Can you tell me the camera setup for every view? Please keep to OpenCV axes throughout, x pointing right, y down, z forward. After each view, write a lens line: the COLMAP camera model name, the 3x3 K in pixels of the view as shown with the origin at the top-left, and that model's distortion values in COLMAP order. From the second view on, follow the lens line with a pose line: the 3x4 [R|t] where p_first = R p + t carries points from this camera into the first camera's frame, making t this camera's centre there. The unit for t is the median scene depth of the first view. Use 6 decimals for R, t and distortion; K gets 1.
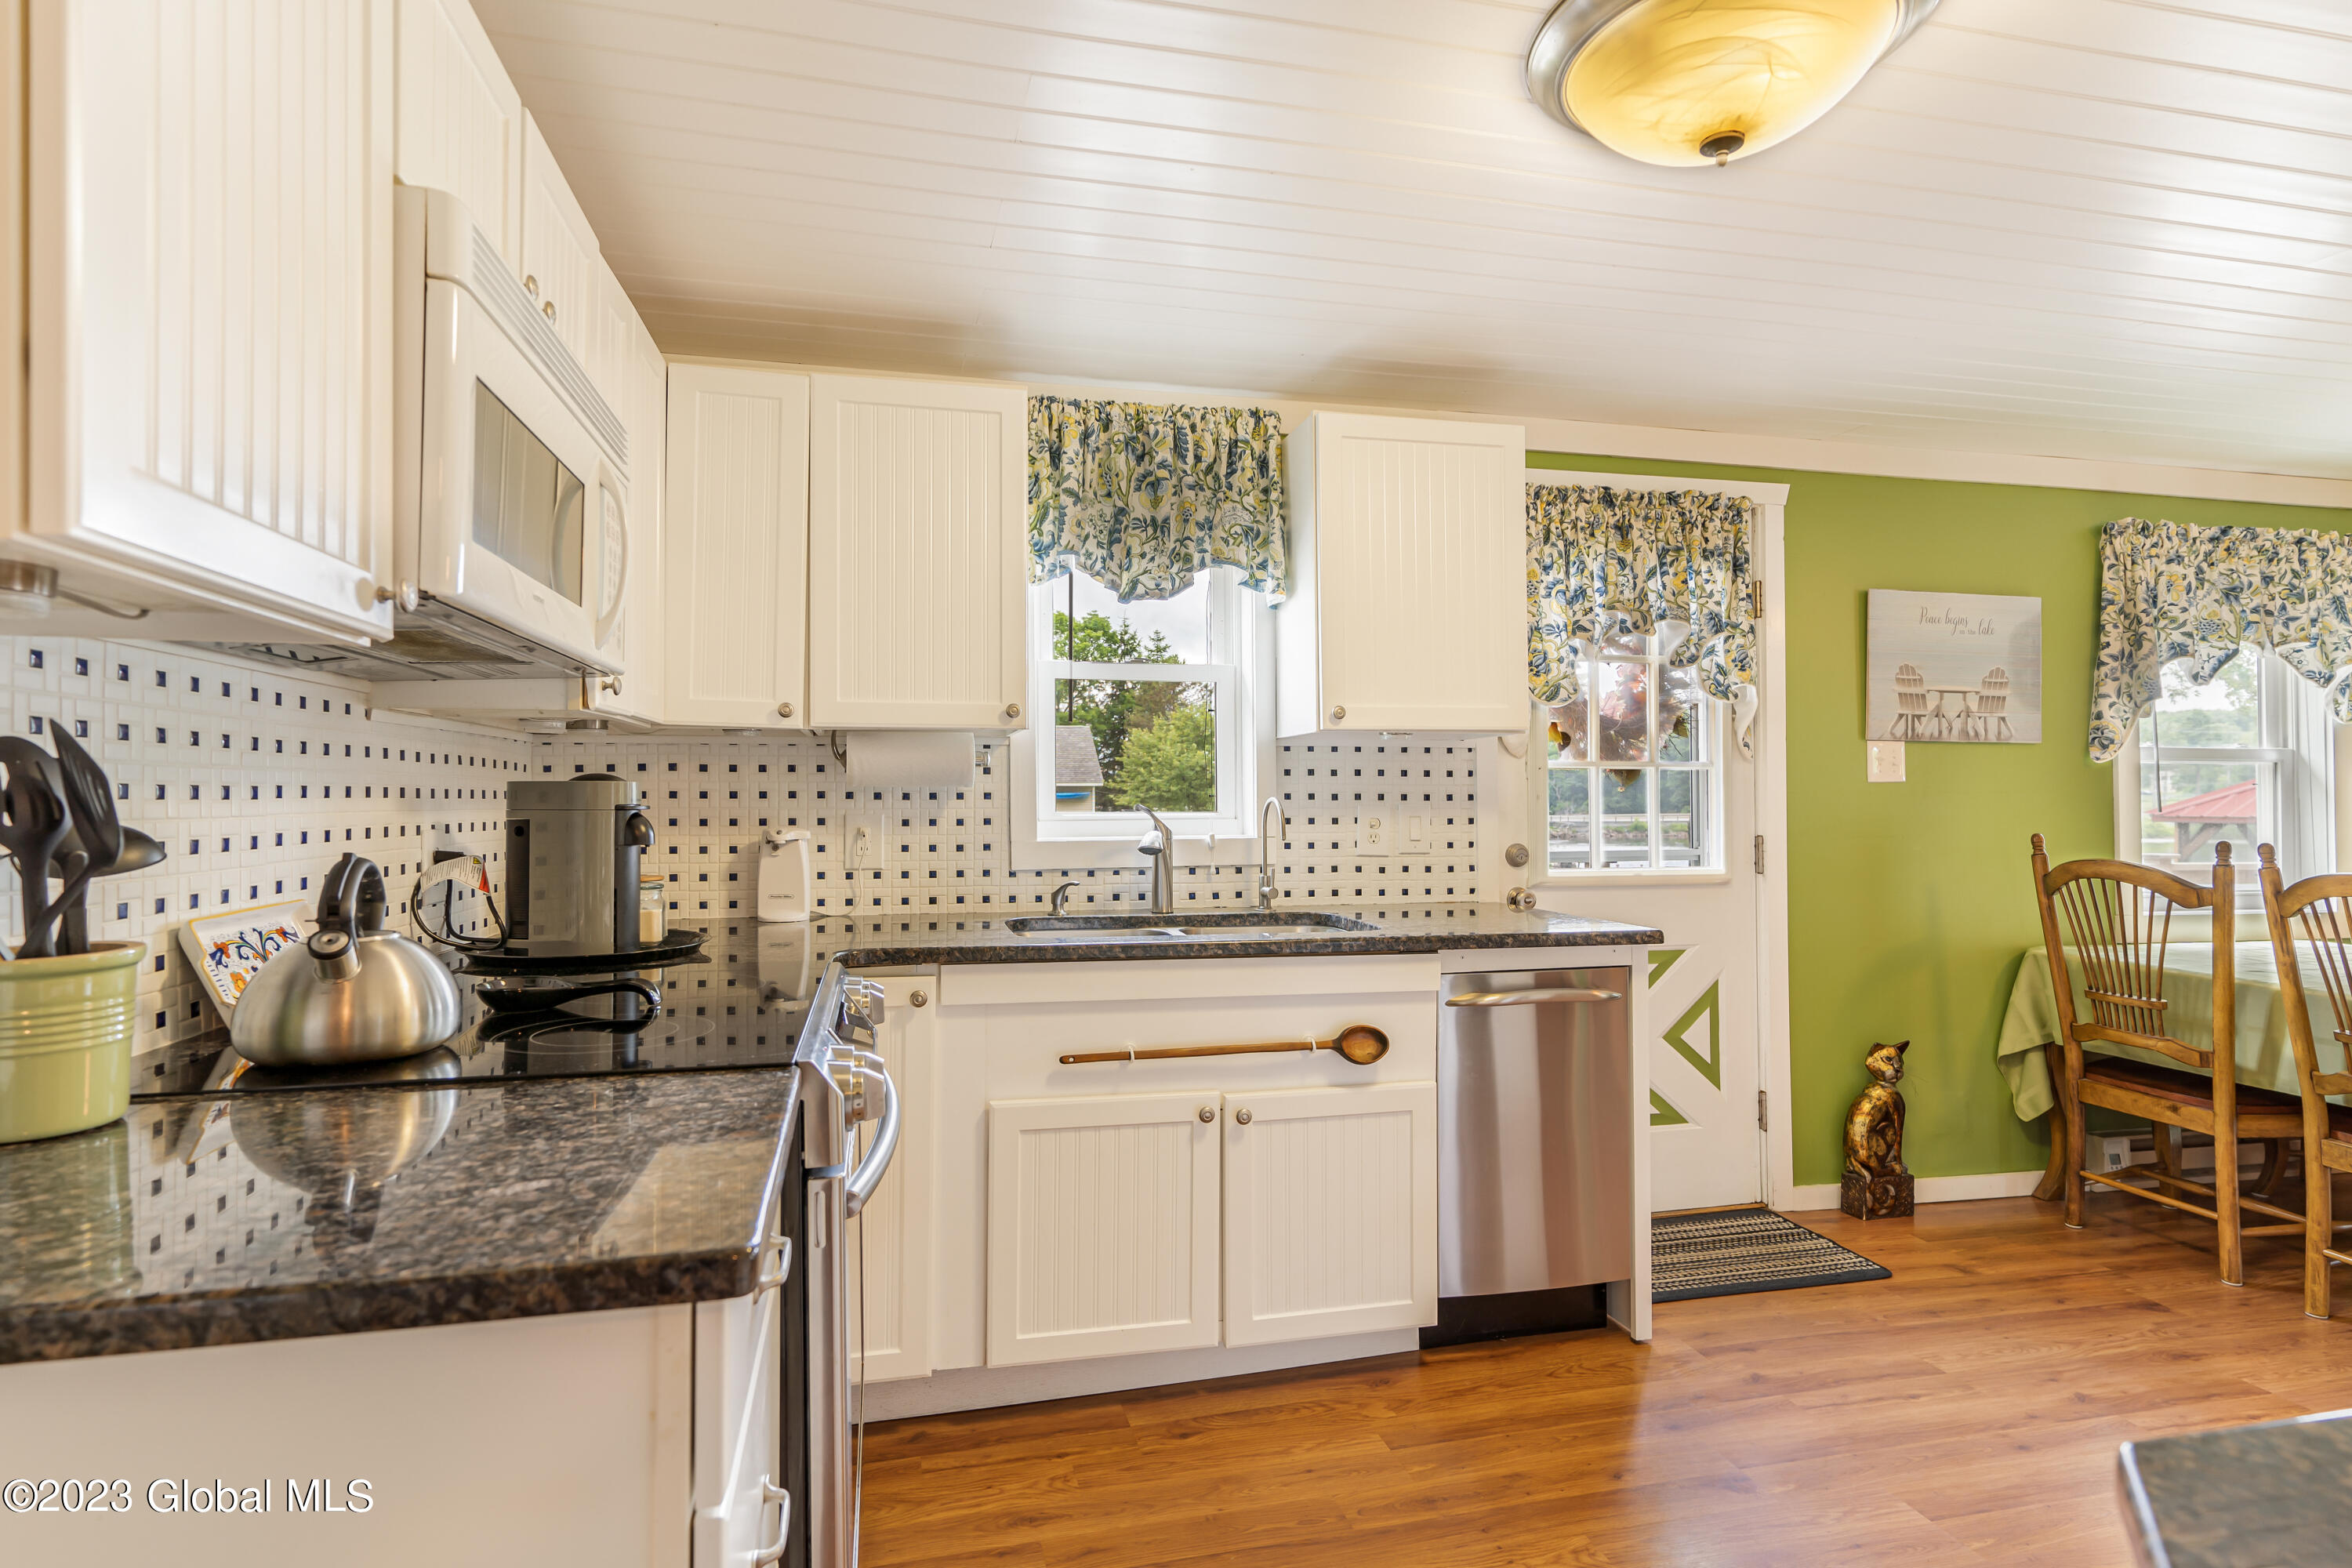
lens RADIAL K [[1157.1, 0, 1144.1], [0, 1157.1, 776.1], [0, 0, 1]] dist [0.012109, -0.000576]
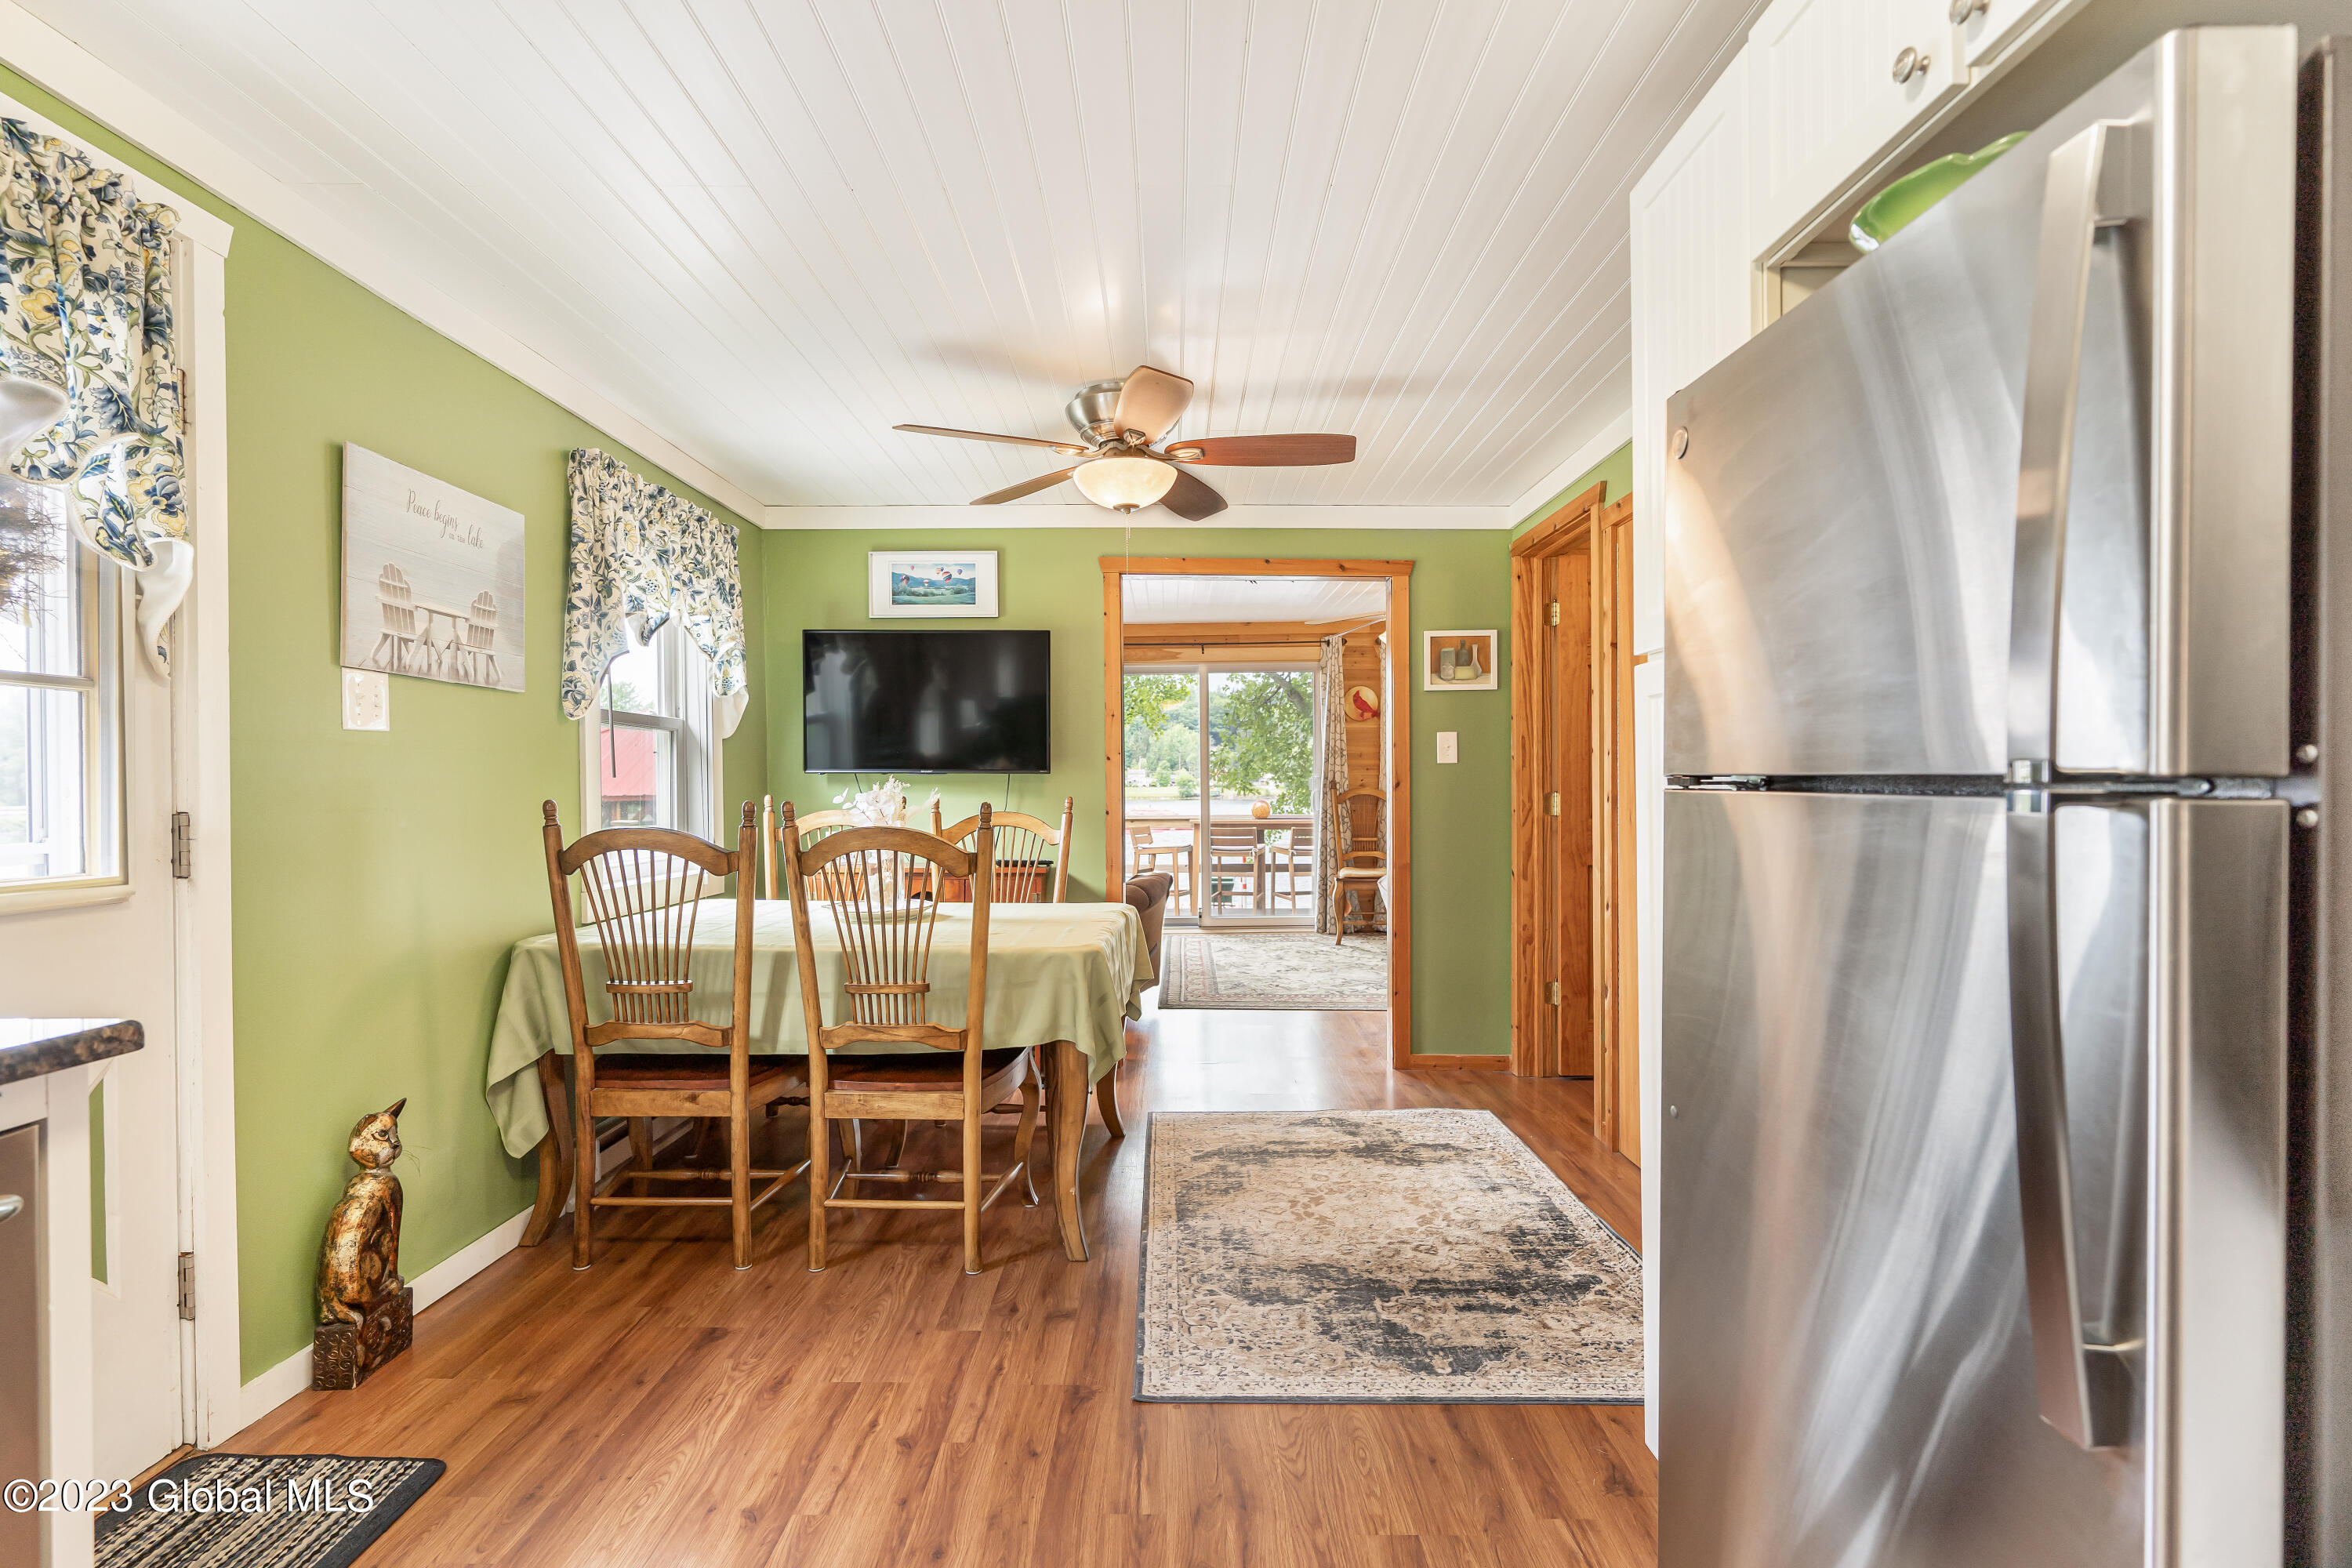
lens RADIAL K [[1162.6, 0, 1176.0], [0, 1162.6, 784.0], [0, 0, 1]] dist [0.000405, -0.000494]
pose [[0.234771, -0.003779, 0.972043, 0.086245], [-0.010196, 0.999928, 0.006350, 0.028830], [-0.971997, -0.011402, 0.234715, 0.390918]]
